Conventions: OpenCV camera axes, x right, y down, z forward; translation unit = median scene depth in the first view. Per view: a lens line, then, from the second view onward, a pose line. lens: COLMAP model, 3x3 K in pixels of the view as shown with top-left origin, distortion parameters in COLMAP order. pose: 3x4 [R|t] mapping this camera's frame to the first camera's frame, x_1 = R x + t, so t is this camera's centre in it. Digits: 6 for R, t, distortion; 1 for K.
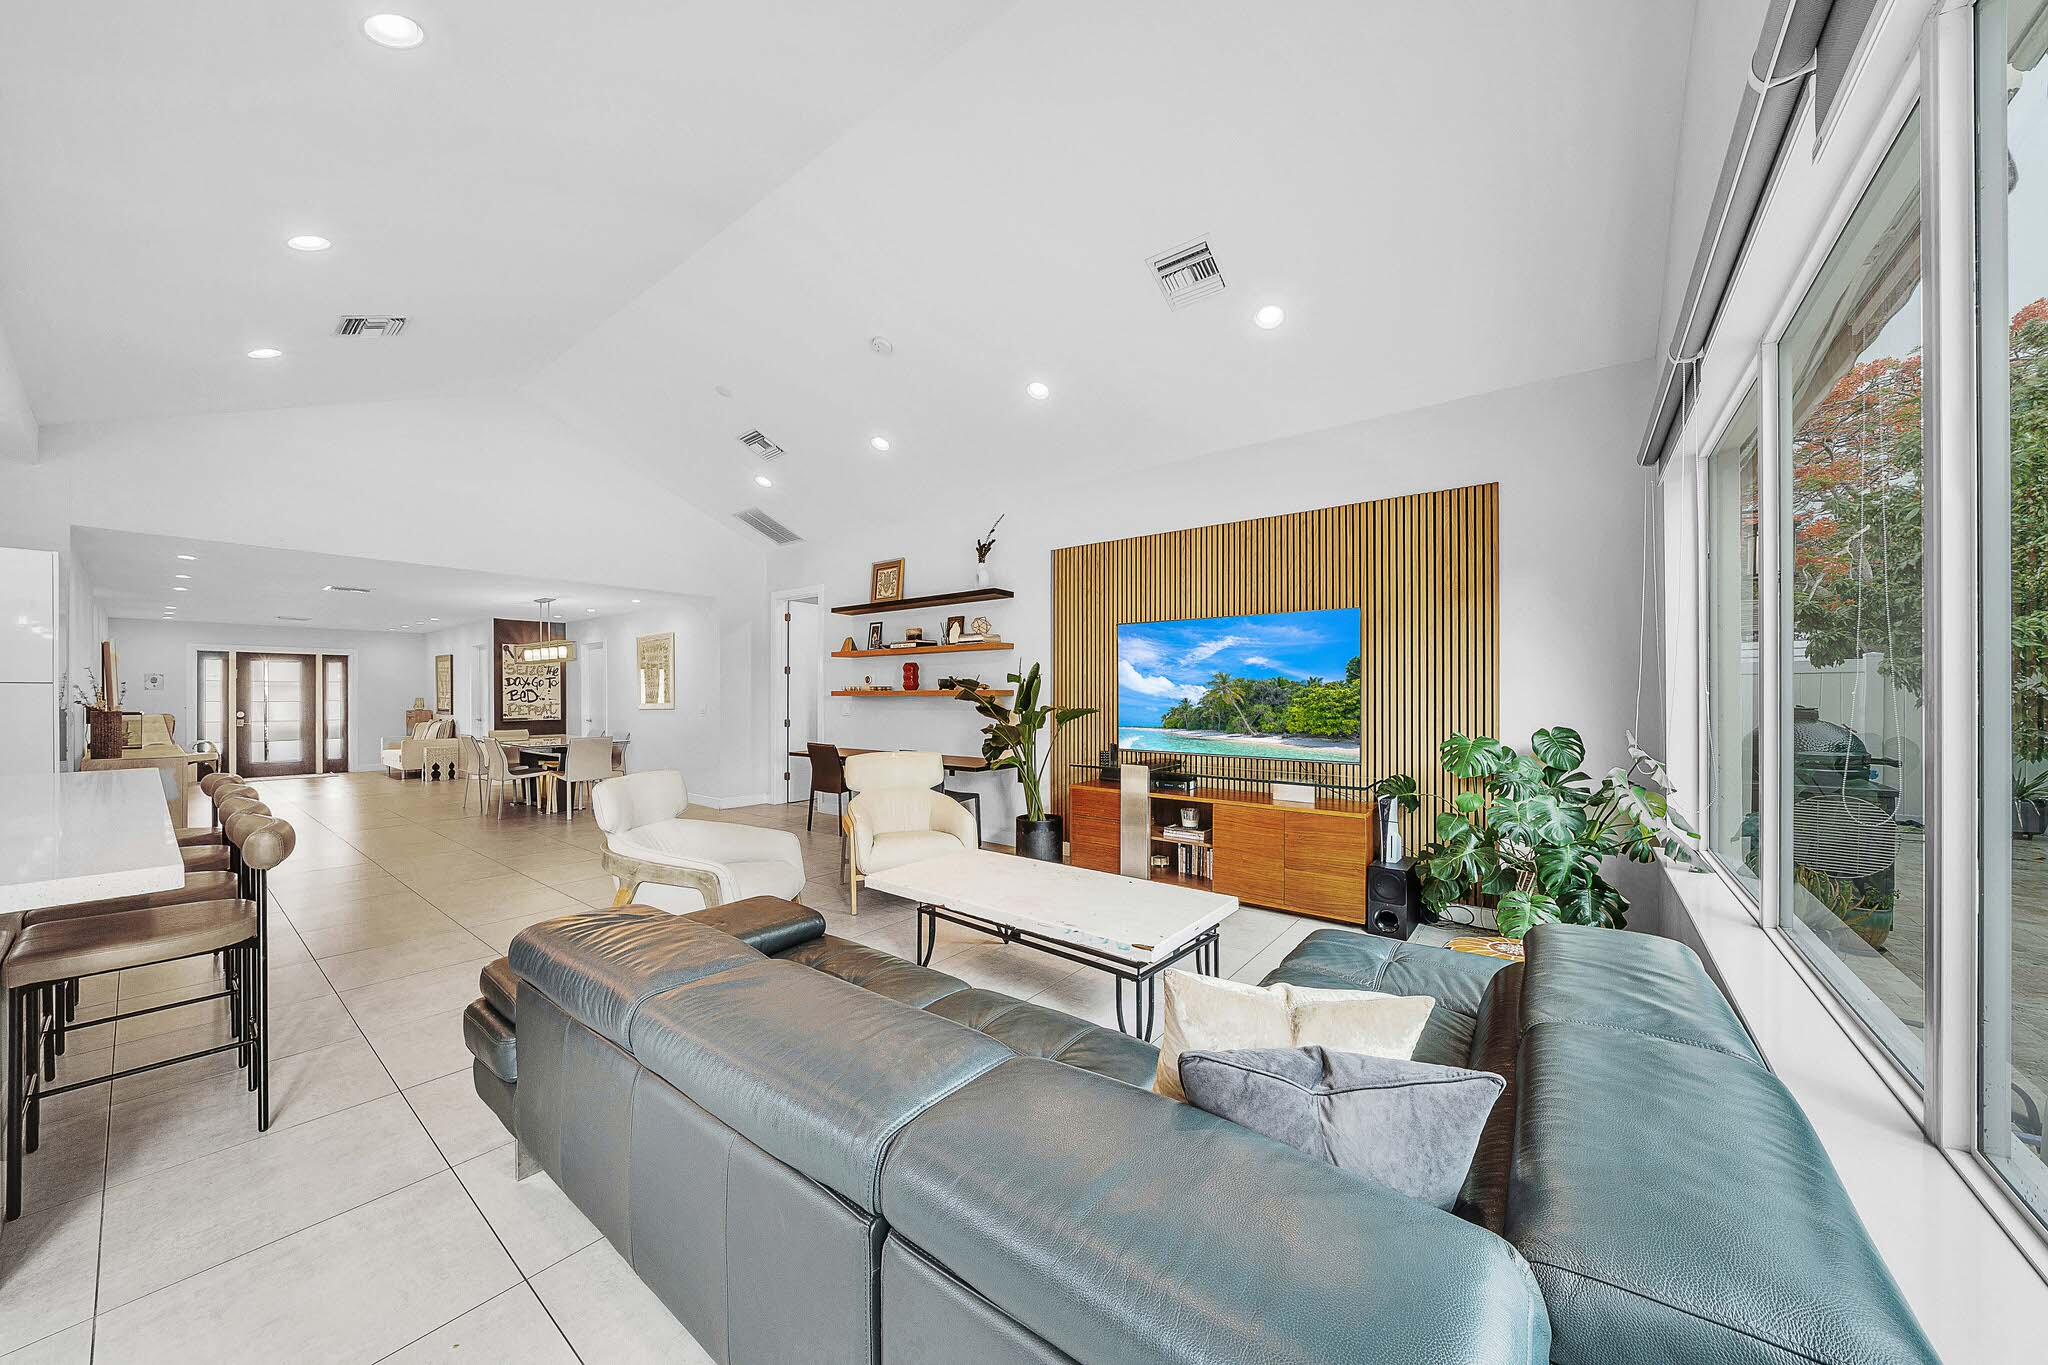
lens RADIAL K [[705.1, 0, 1010.5], [0, 705.1, 701.5], [0, 0, 1]] dist [-0.002026, -0.000104]
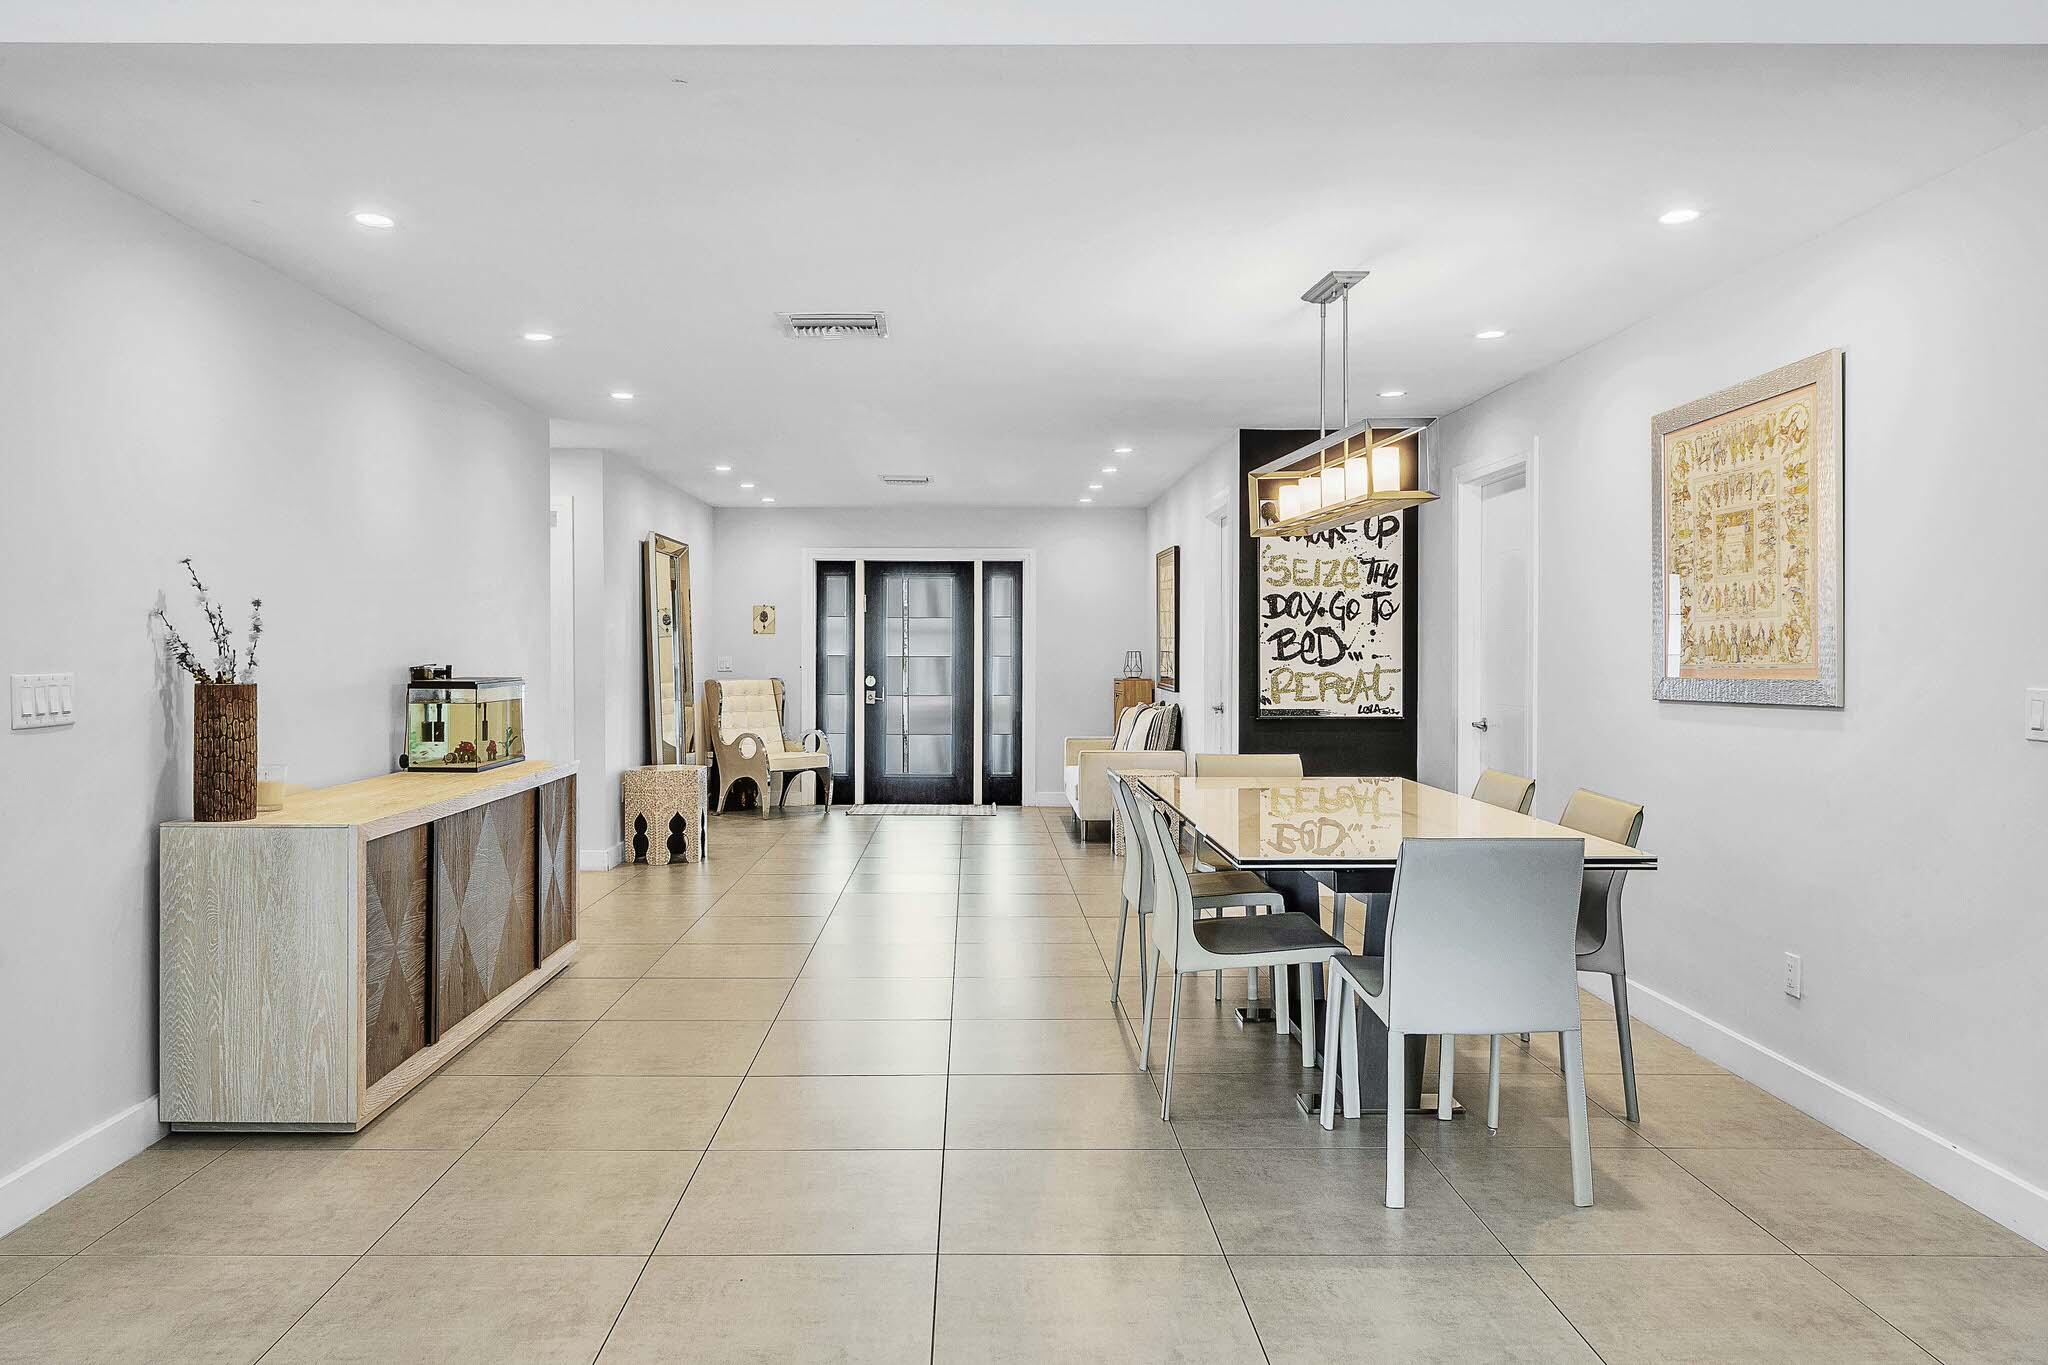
lens RADIAL K [[1364.5, 0, 1002.7], [0, 1364.5, 693.4], [0, 0, 1]] dist [-0.027726, -0.001014]
pose [[0.642855, 0.027164, -0.765506, -0.615366], [-0.003984, 0.999476, 0.032120, -0.013302], [0.765977, -0.017599, 0.642626, 1.018178]]
